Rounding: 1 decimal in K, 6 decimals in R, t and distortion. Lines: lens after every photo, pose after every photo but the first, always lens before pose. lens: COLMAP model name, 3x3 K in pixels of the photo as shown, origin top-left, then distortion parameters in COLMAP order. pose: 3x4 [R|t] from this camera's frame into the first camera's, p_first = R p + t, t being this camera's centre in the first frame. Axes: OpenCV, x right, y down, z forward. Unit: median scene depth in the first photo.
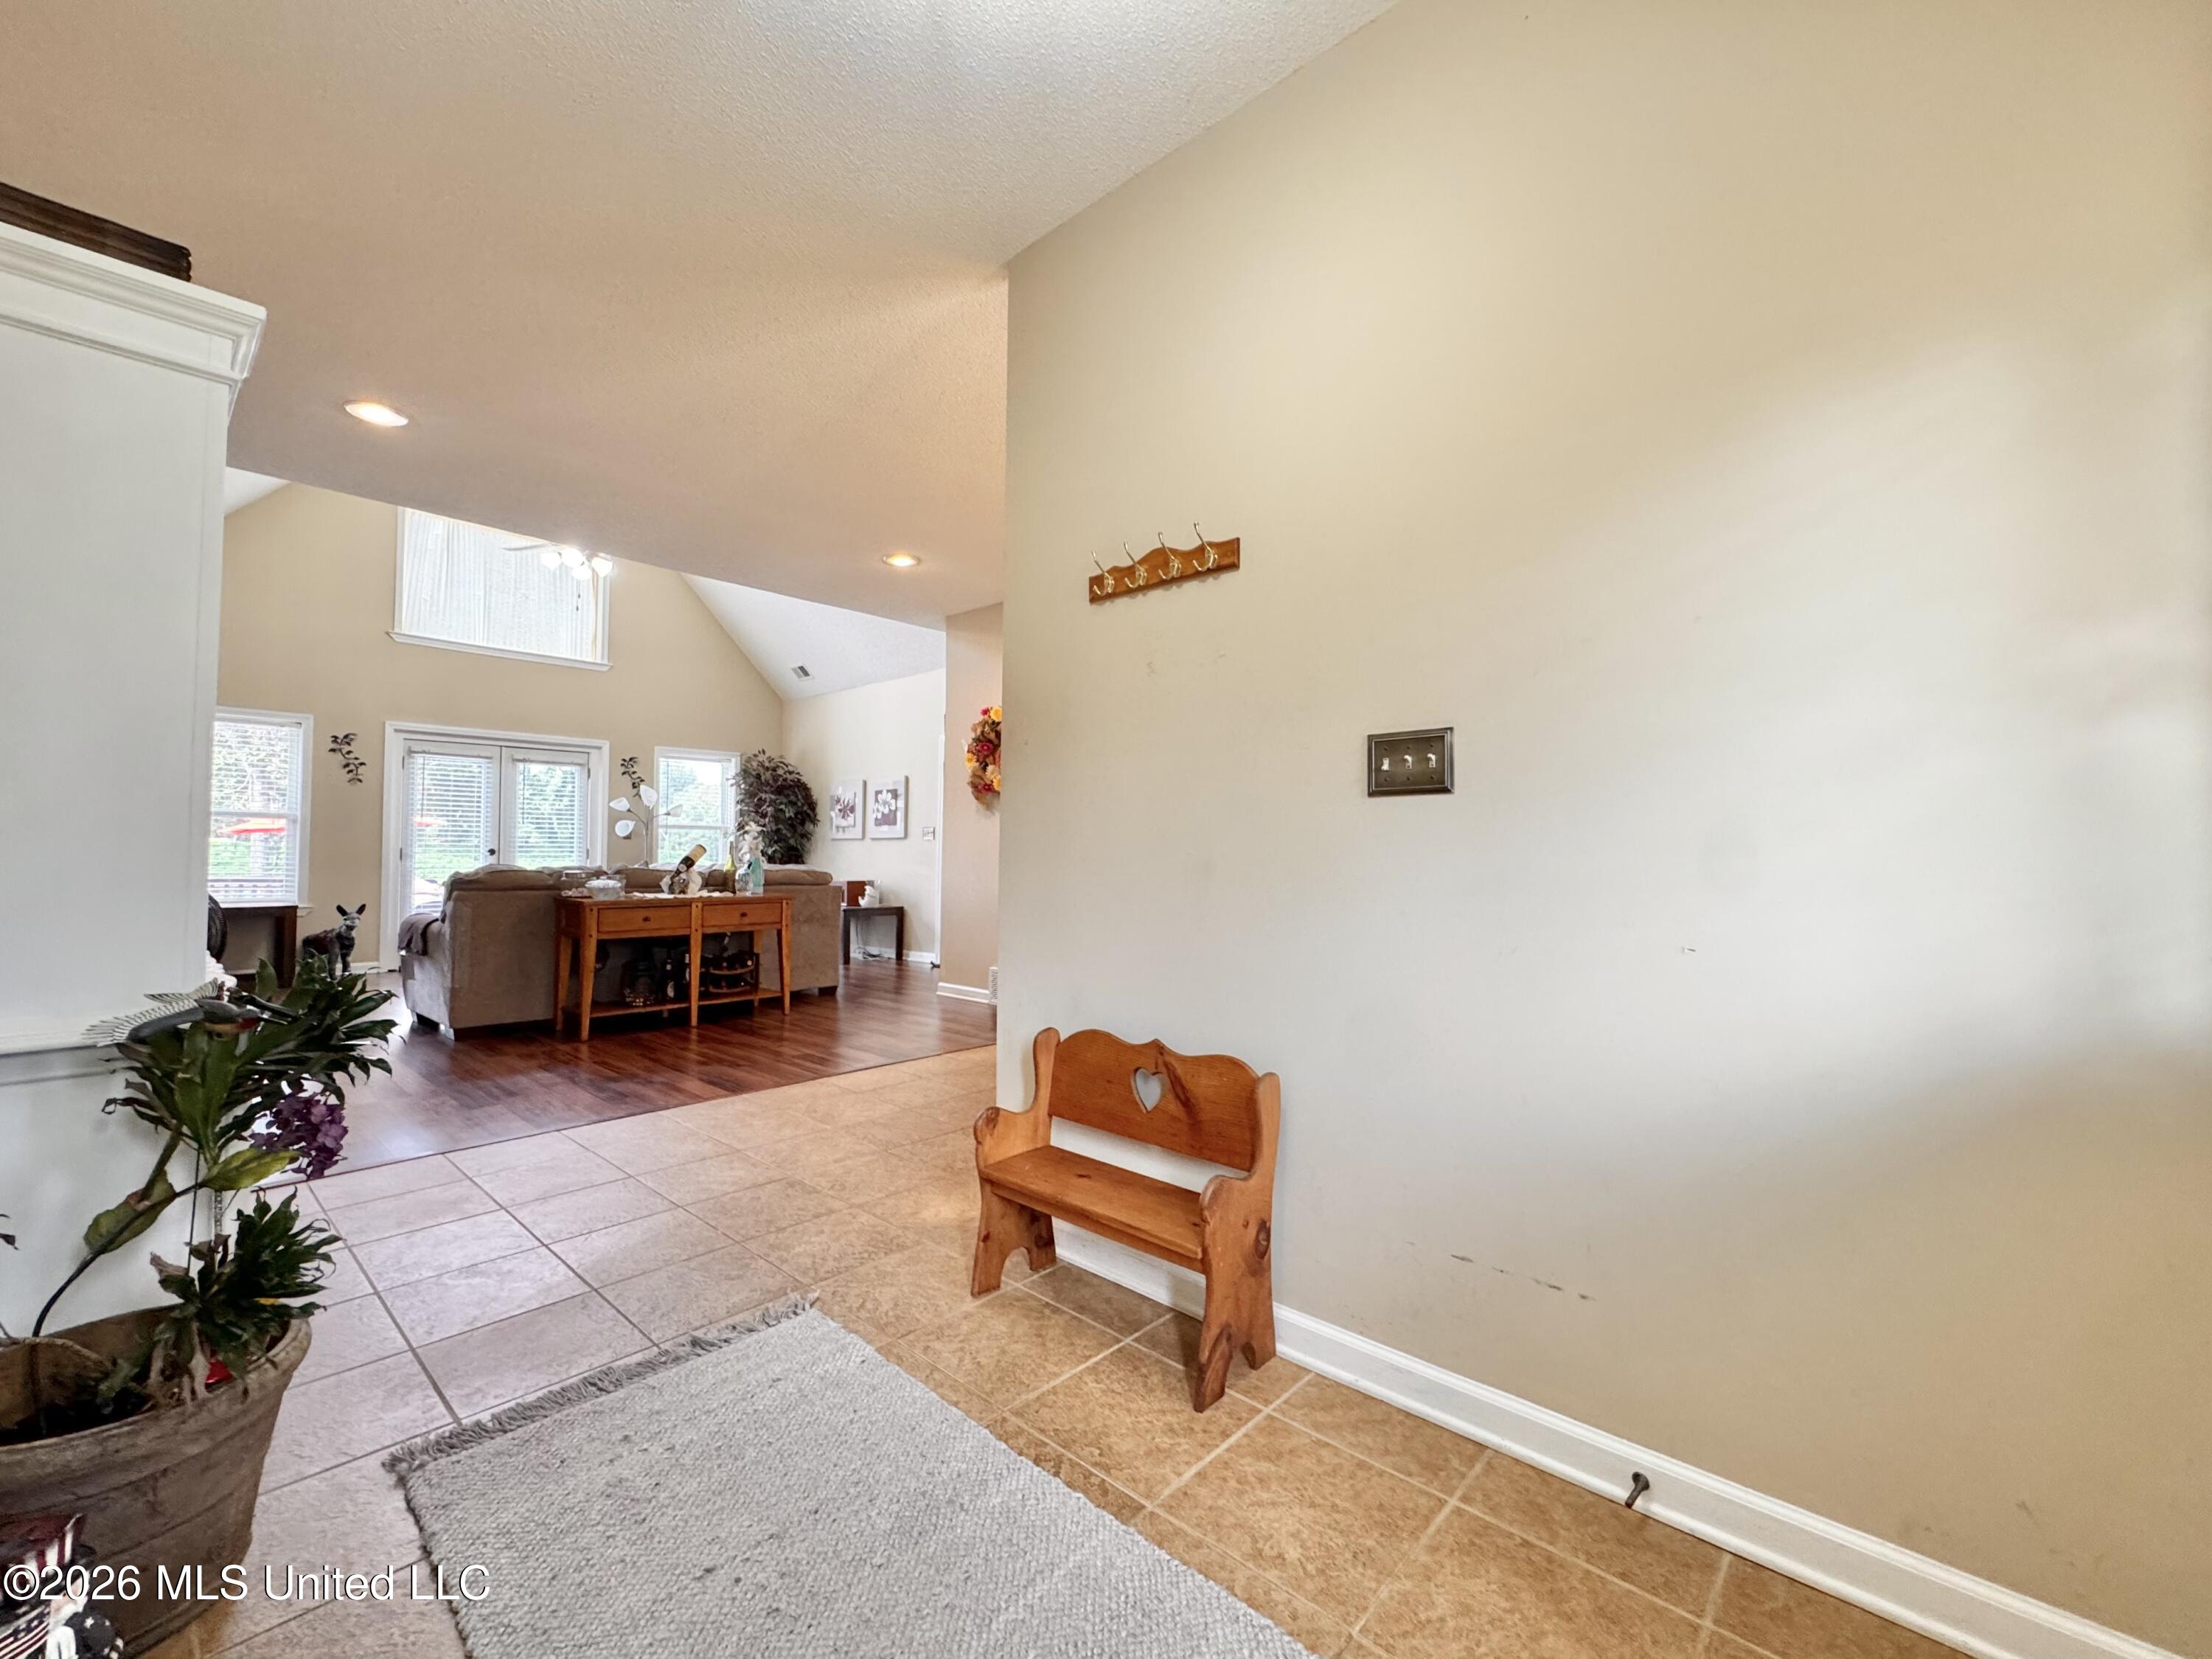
lens RADIAL K [[918.0, 0, 1101.7], [0, 918.0, 828.7], [0, 0, 1]] dist [0.000120, 0.000109]
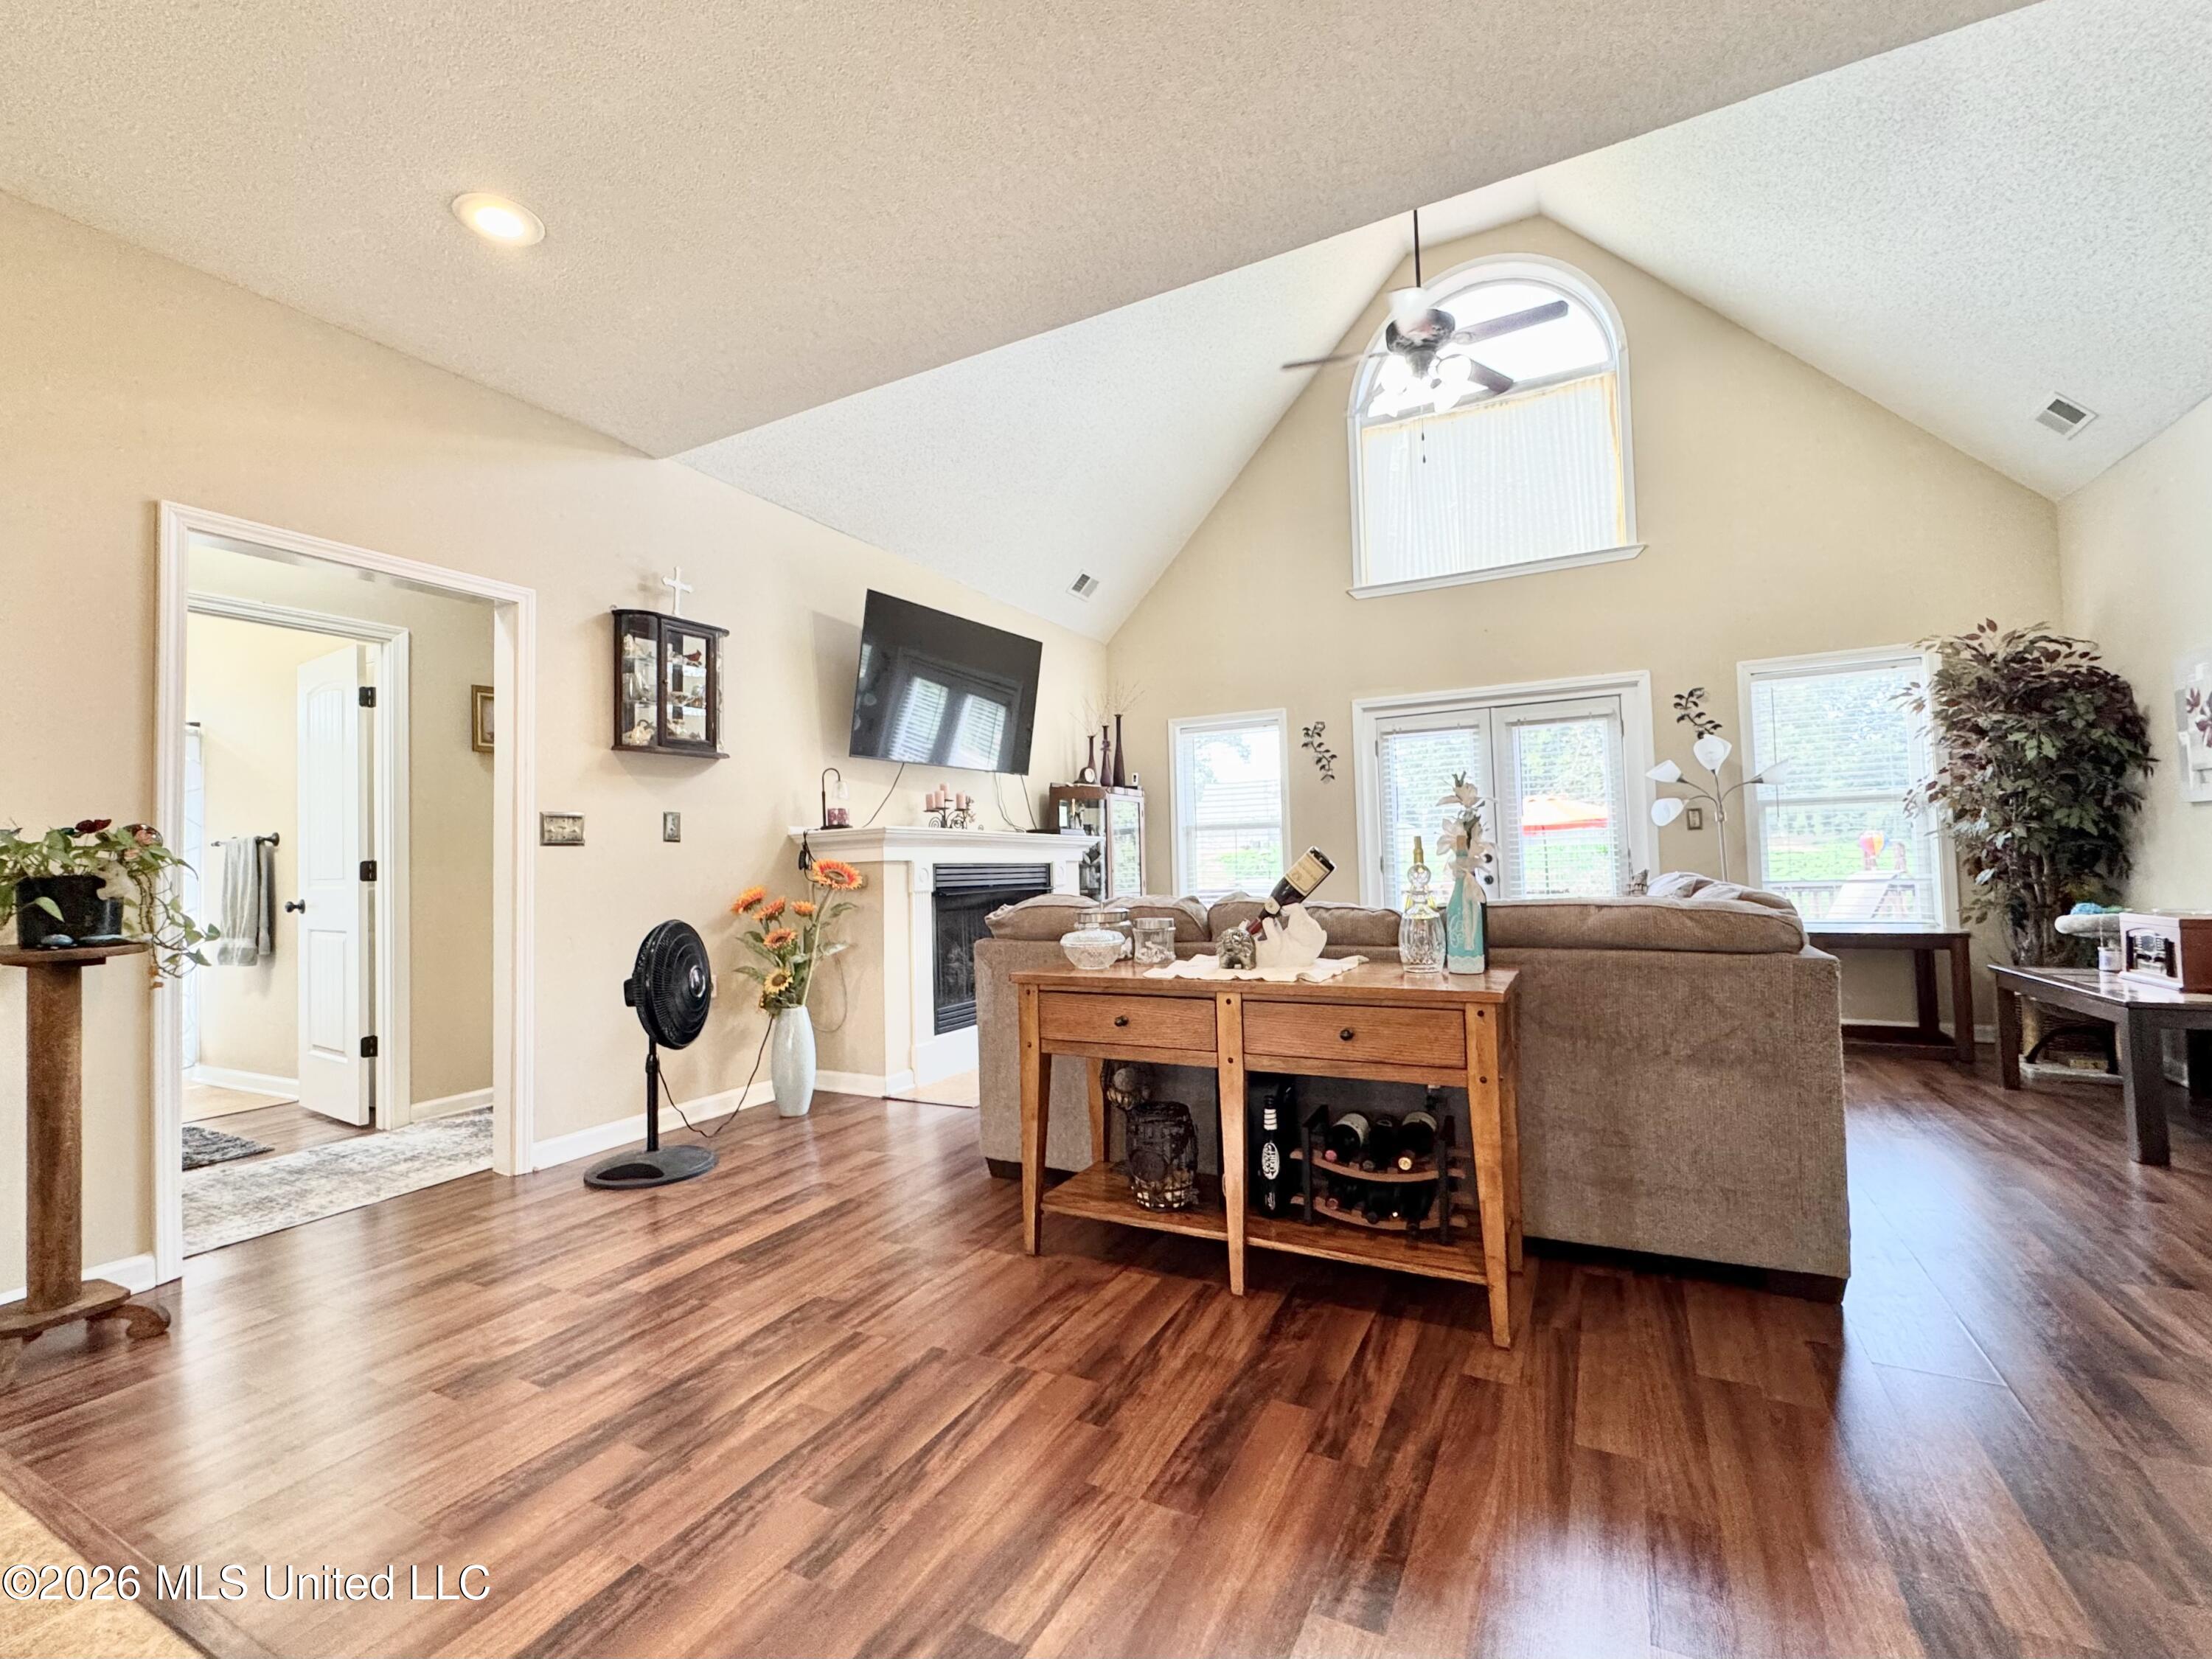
lens RADIAL K [[963.5, 0, 1097.3], [0, 963.5, 826.3], [0, 0, 1]] dist [0.000067, -0.000234]
pose [[0.249432, -0.050785, -0.967060, -0.022403], [0.057078, 0.997659, -0.037670, 0.012820], [0.966709, -0.045802, 0.251747, 0.579569]]
